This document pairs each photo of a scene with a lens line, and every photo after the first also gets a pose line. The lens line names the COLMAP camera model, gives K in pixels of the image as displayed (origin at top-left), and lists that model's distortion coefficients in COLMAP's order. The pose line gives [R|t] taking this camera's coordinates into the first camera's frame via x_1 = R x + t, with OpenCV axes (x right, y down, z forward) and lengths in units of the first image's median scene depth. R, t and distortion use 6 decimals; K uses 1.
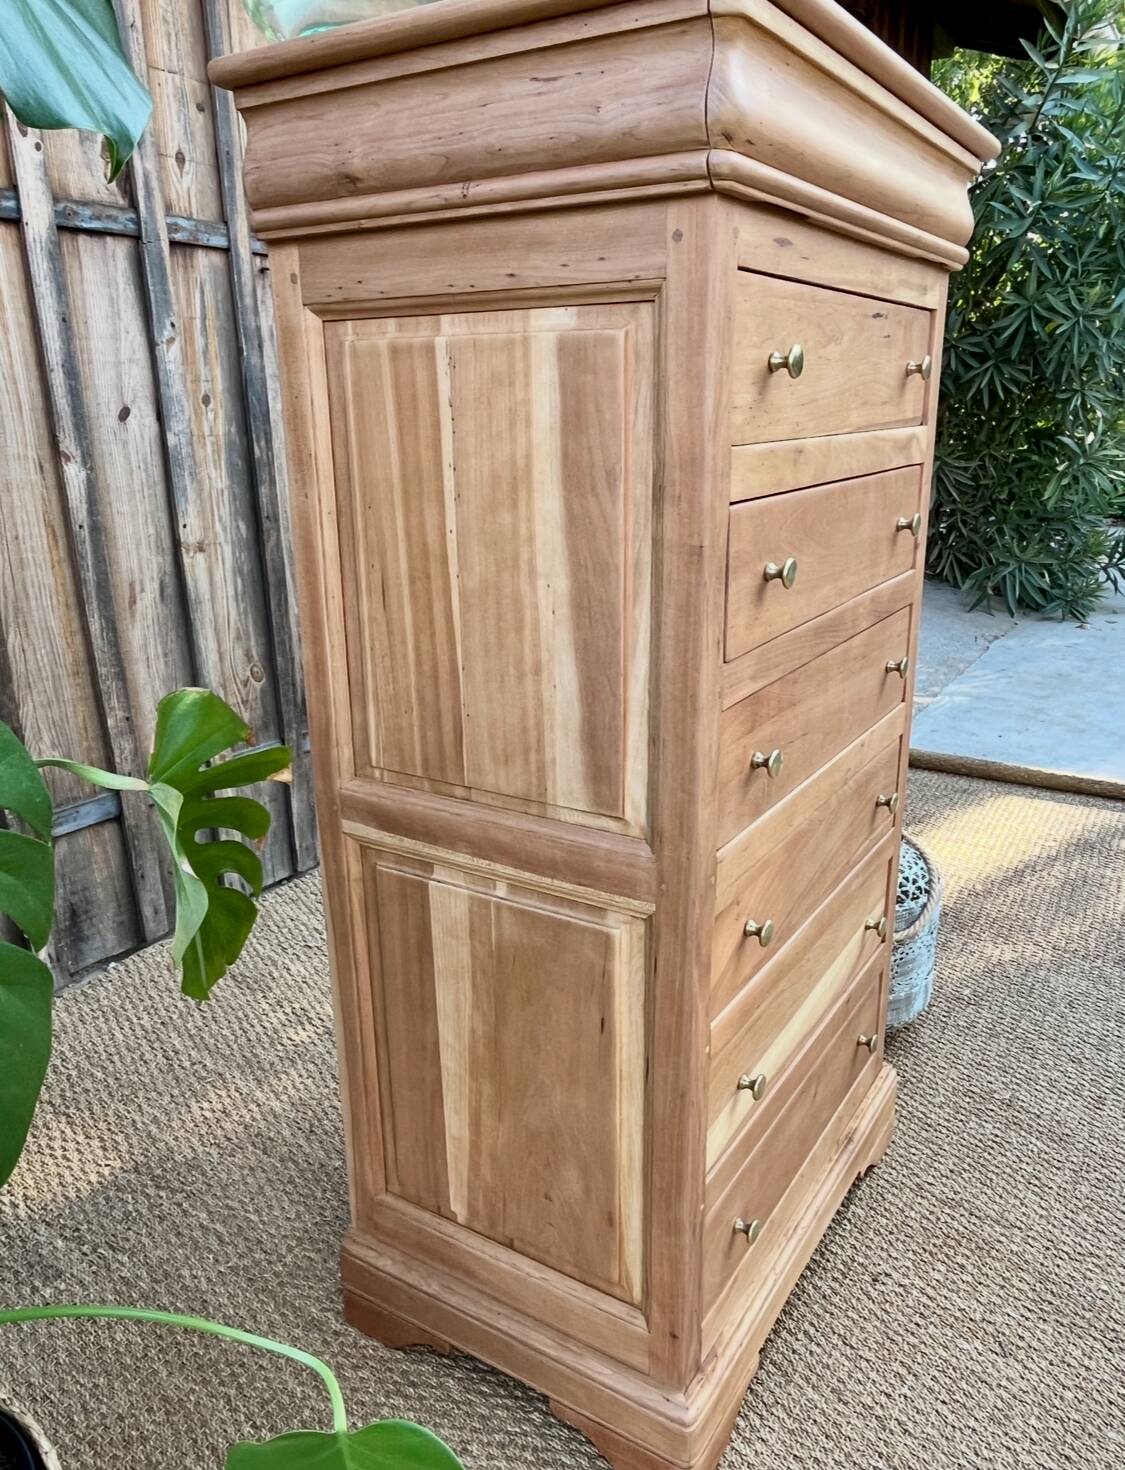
lens RADIAL K [[1093.6, 0, 566.2], [0, 1093.6, 743.3], [0, 0, 1]] dist [-0.005072, 0.000179]
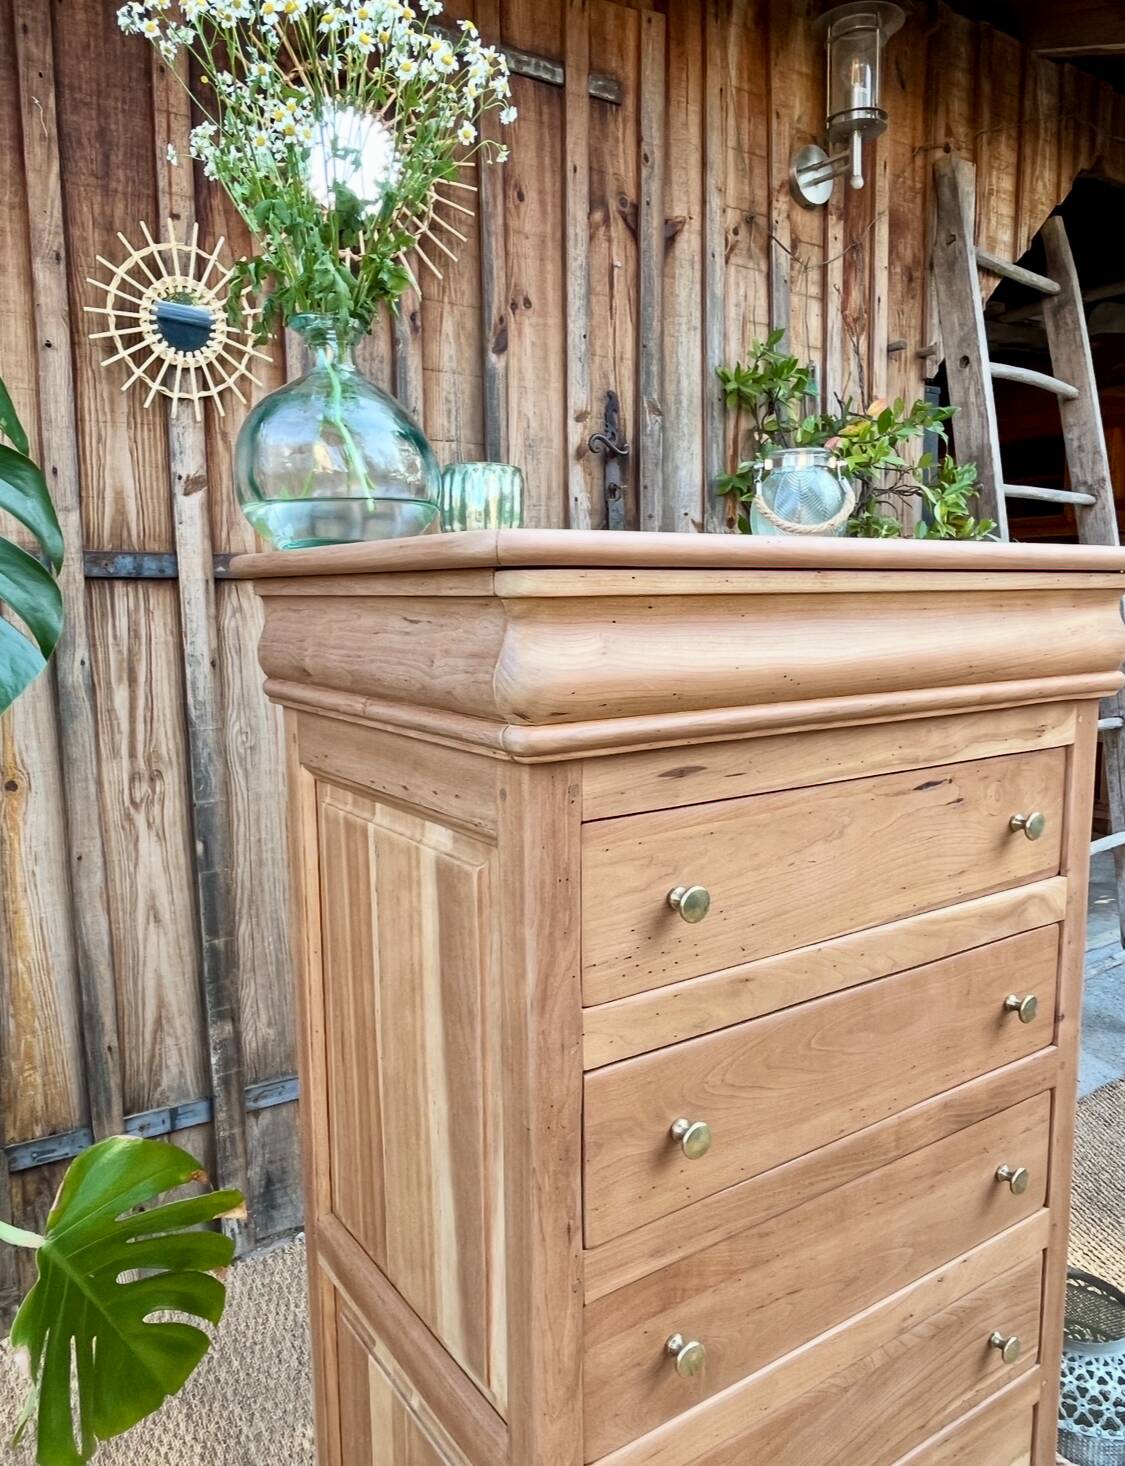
lens RADIAL K [[1063.1, 0, 562.5], [0, 1063.1, 733.0], [0, 0, 1]] dist [-0.005440, -0.000791]
pose [[0.915075, 0.057611, -0.399146, 0.220011], [-0.124719, 0.981651, -0.144242, -0.174939], [0.383513, 0.181773, 0.905470, 0.094400]]
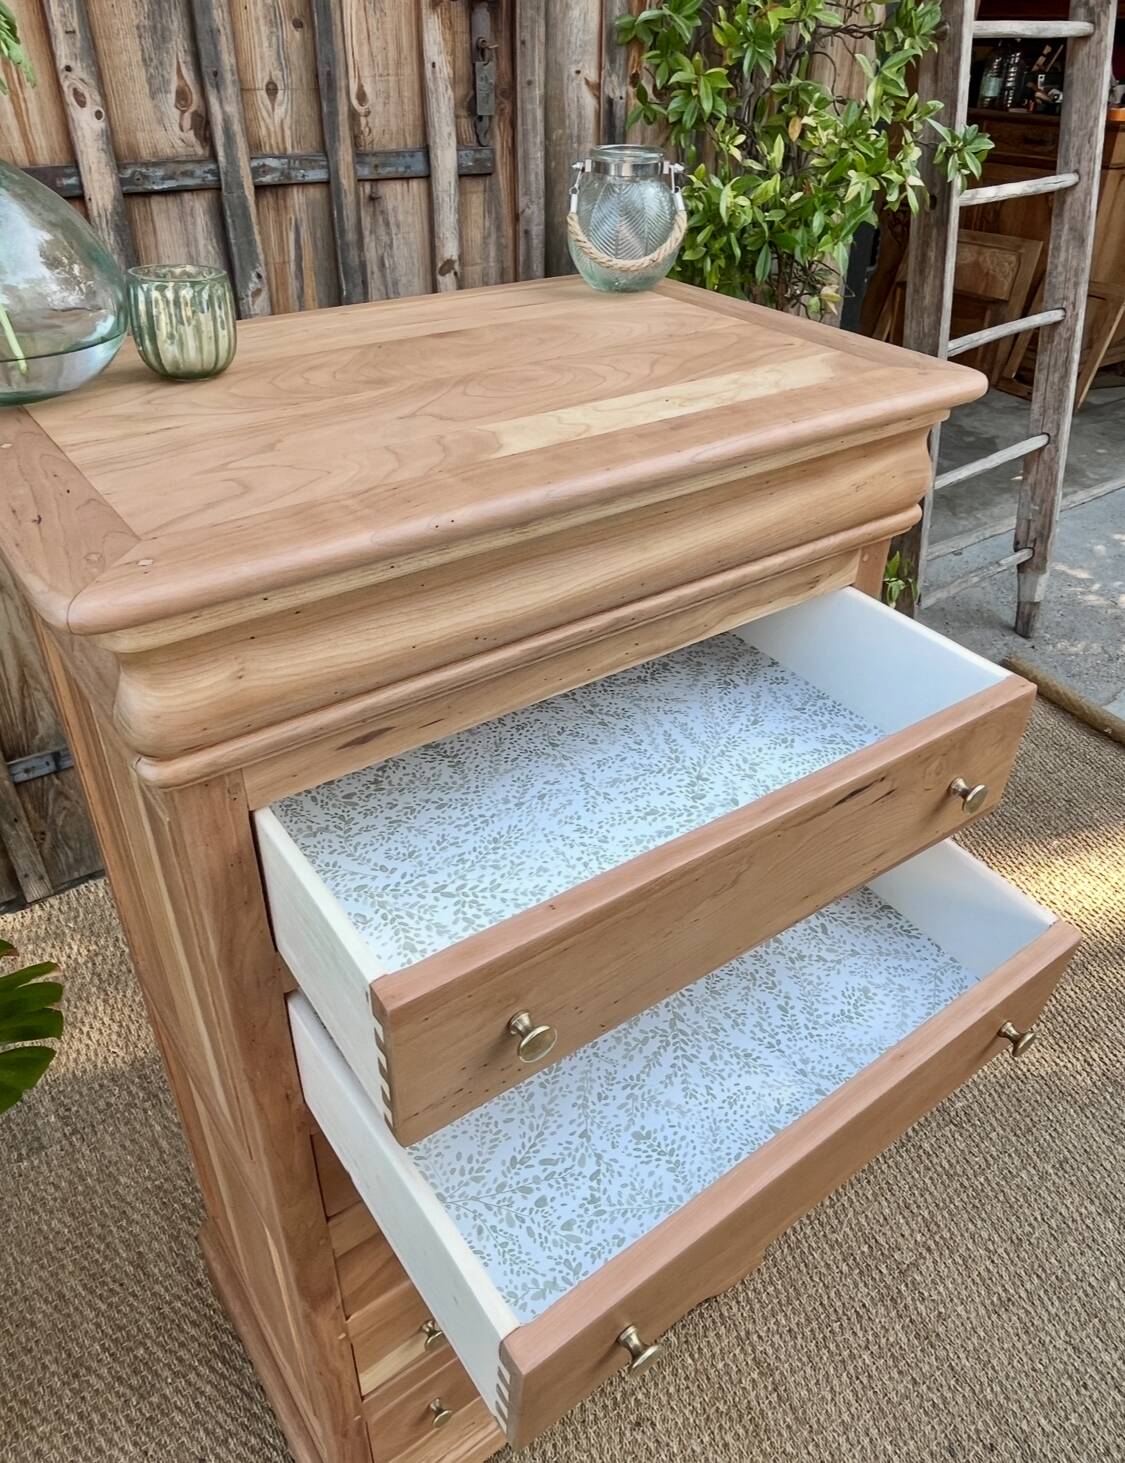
lens RADIAL K [[1063.3, 0, 564.5], [0, 1063.3, 711.2], [0, 0, 1]] dist [-0.003322, -0.002949]
pose [[0.925484, 0.234438, -0.297520, 0.284084], [-0.142016, 0.942917, 0.301230, -0.367231], [0.351156, -0.236531, 0.905948, 0.157747]]
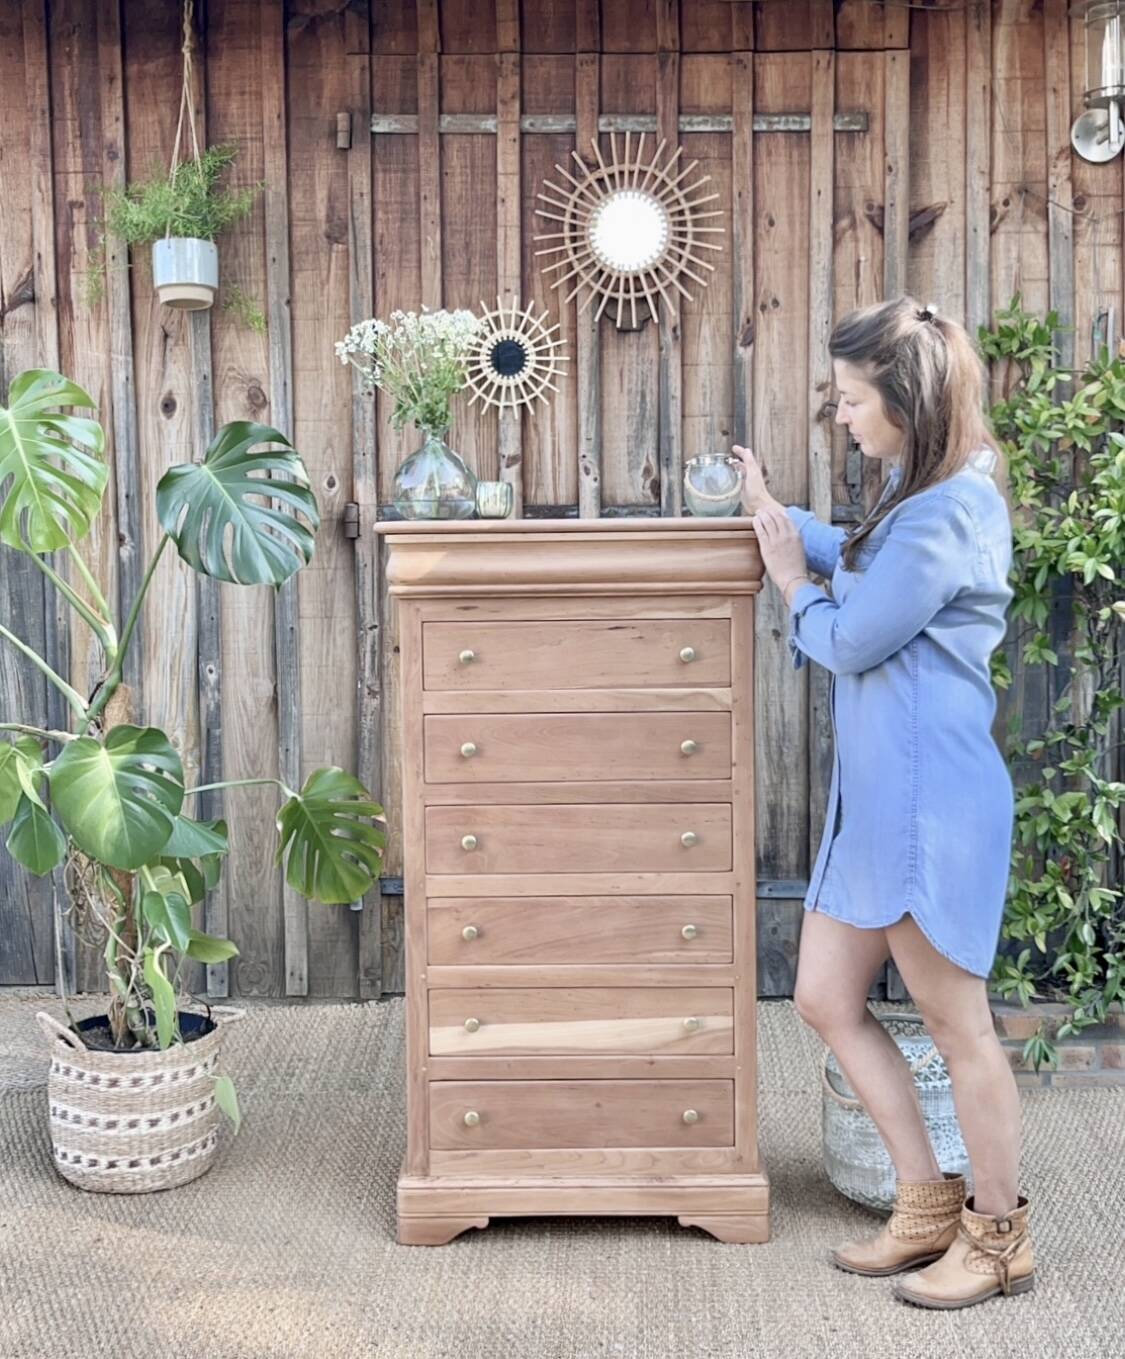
lens RADIAL K [[1797.3, 0, 557.4], [0, 1797.3, 633.9], [0, 0, 1]] dist [0.169073, -0.692563]
pose [[0.519526, 0.063937, -0.852059, 1.759682], [-0.253386, 0.963869, -0.082170, -0.068736], [0.816020, 0.258589, 0.516956, -0.399732]]
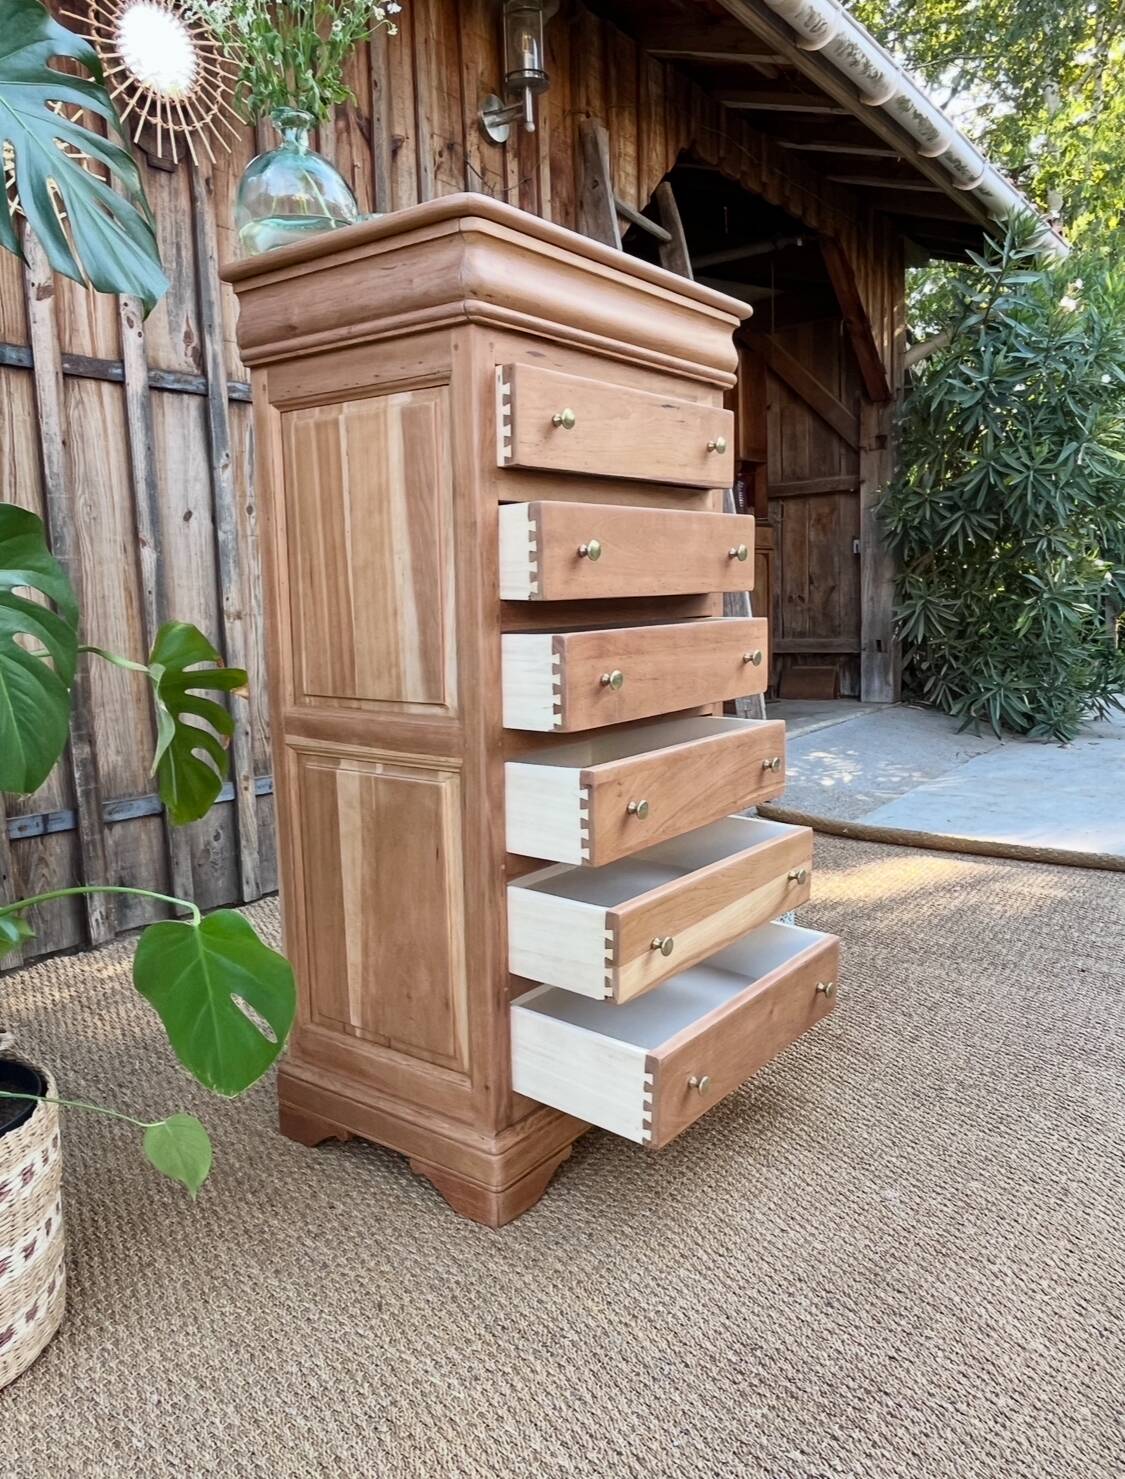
lens RADIAL K [[1081.0, 0, 553.0], [0, 1081.0, 733.7], [0, 0, 1]] dist [-0.004450, -0.001186]
pose [[0.996177, 0.005795, -0.087169, 0.184708], [-0.020225, 0.985988, -0.165584, 0.196210], [0.084988, 0.166714, 0.982336, -0.268359]]
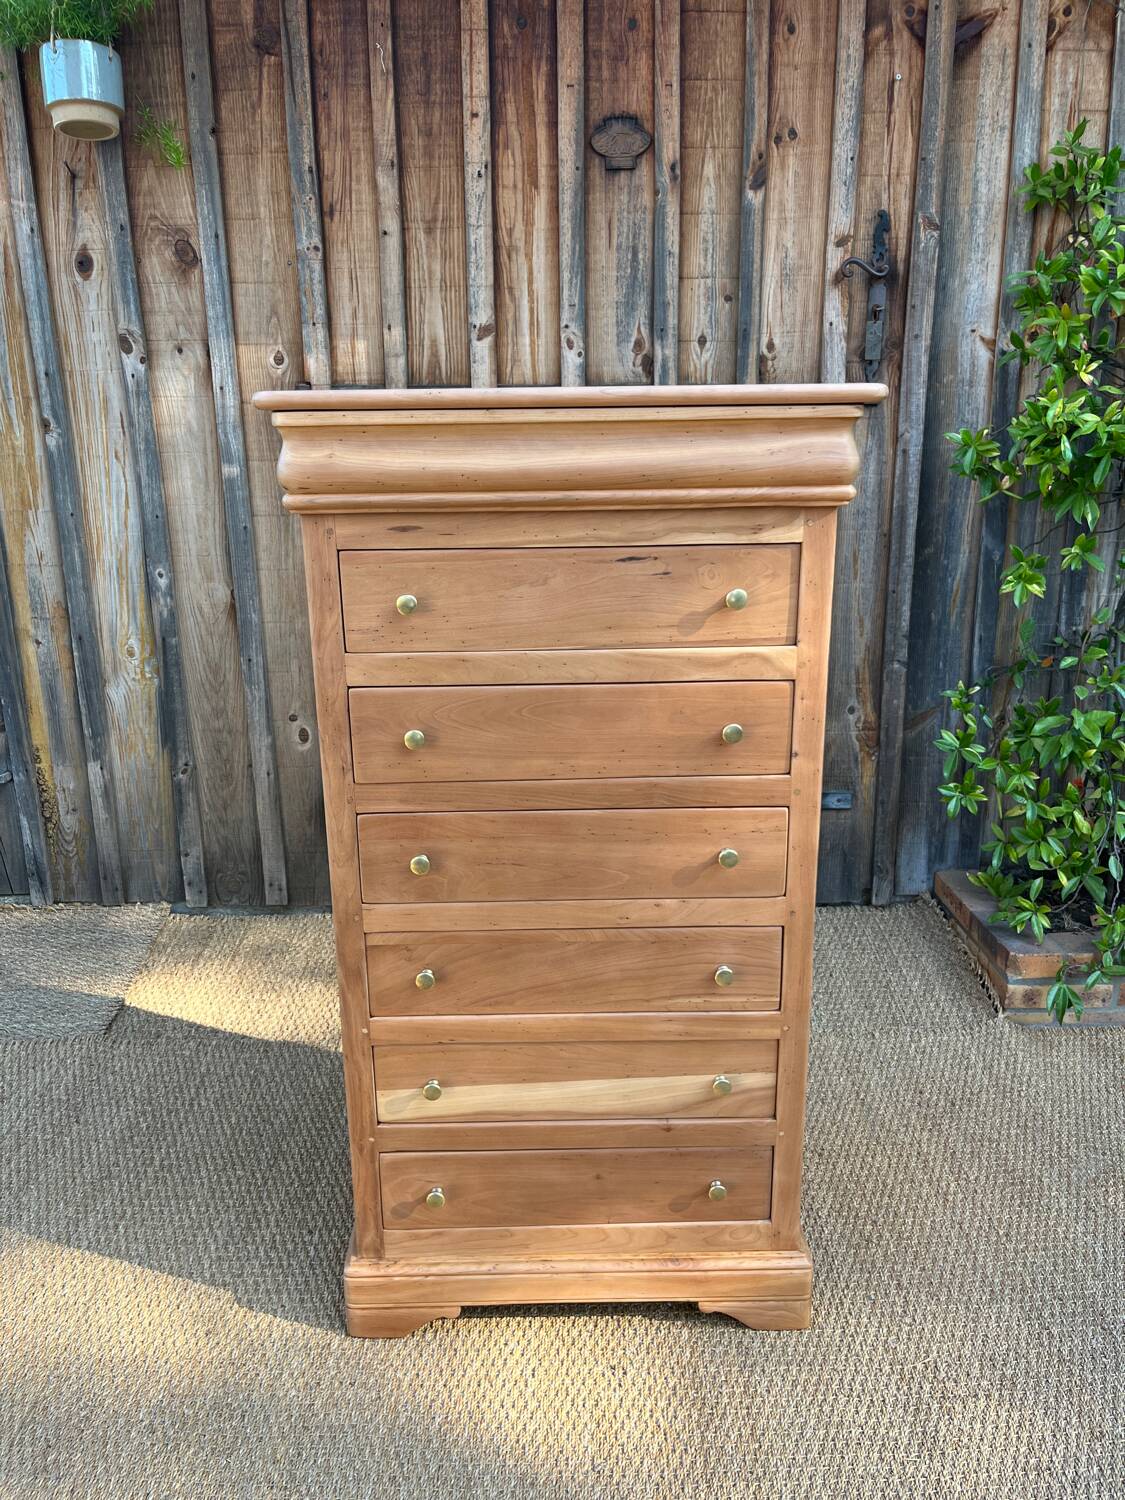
lens RADIAL K [[1131.1, 0, 567.4], [0, 1131.1, 755.2], [0, 0, 1]] dist [0.066935, -0.098694]
pose [[0.544815, 0.246795, -0.801417, 0.828460], [-0.248893, 0.960234, 0.126501, -0.203131], [0.800767, 0.130548, 0.584576, 0.143815]]
